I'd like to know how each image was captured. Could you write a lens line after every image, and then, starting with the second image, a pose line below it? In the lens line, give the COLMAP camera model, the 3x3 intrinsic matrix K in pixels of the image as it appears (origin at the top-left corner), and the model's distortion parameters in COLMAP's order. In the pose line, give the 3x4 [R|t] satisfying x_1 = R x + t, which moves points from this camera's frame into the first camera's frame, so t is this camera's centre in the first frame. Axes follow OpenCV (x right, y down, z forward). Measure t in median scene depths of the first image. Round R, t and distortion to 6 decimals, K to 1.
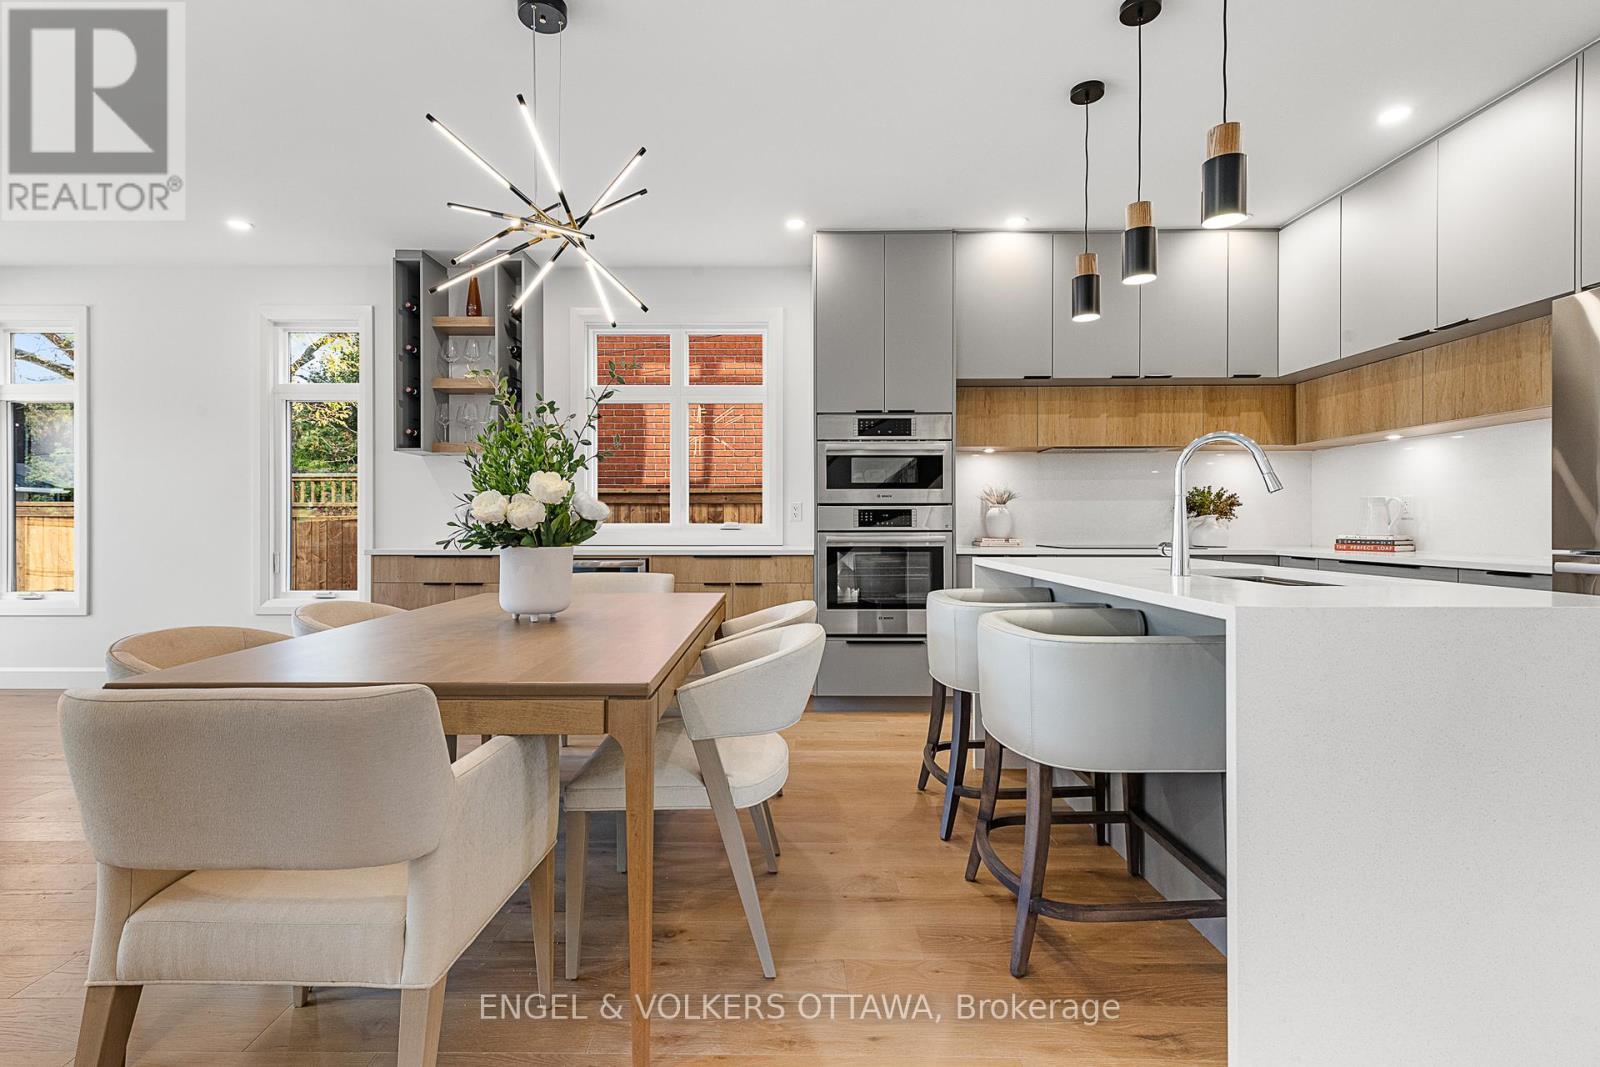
lens RADIAL K [[647.3, 0, 782.5], [0, 647.3, 515.8], [0, 0, 1]] dist [0.016781, -0.000145]
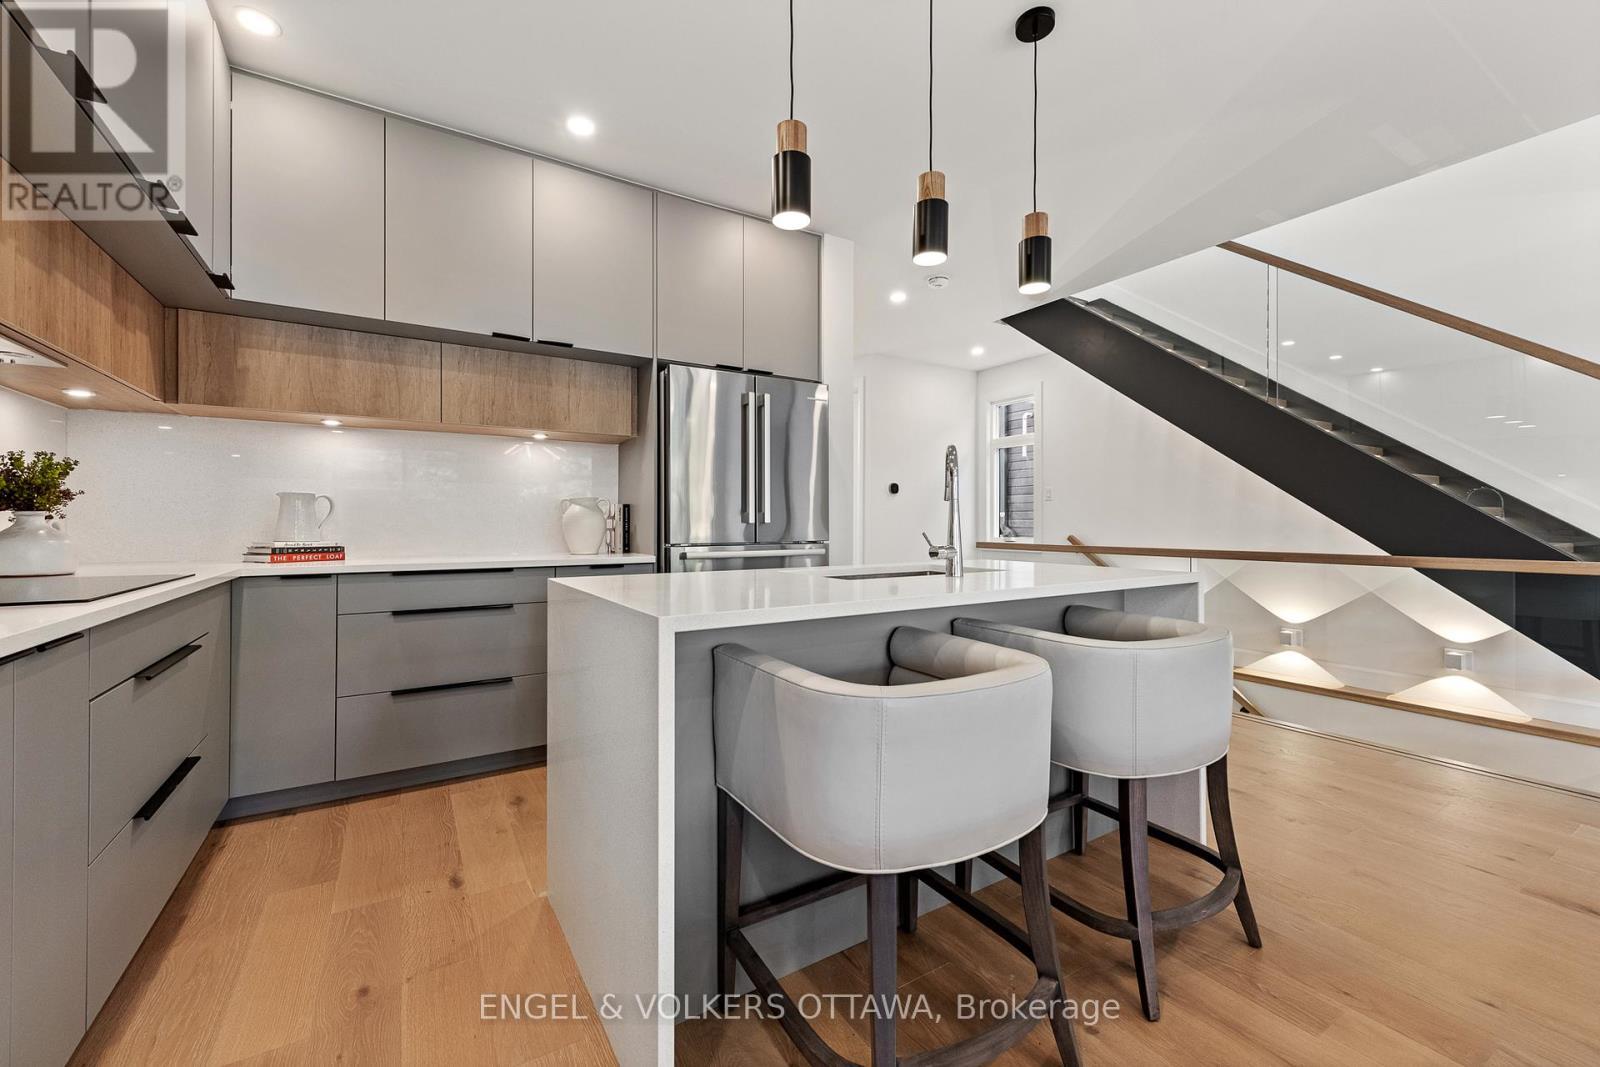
lens RADIAL K [[647.3, 0, 782.5], [0, 647.3, 515.8], [0, 0, 1]] dist [0.016781, -0.000145]
pose [[-0.524173, 0.001707, 0.851610, -0.074223], [-0.007835, 0.999946, -0.006827, 0.000001], [-0.851576, -0.010250, -0.524131, 0.938741]]
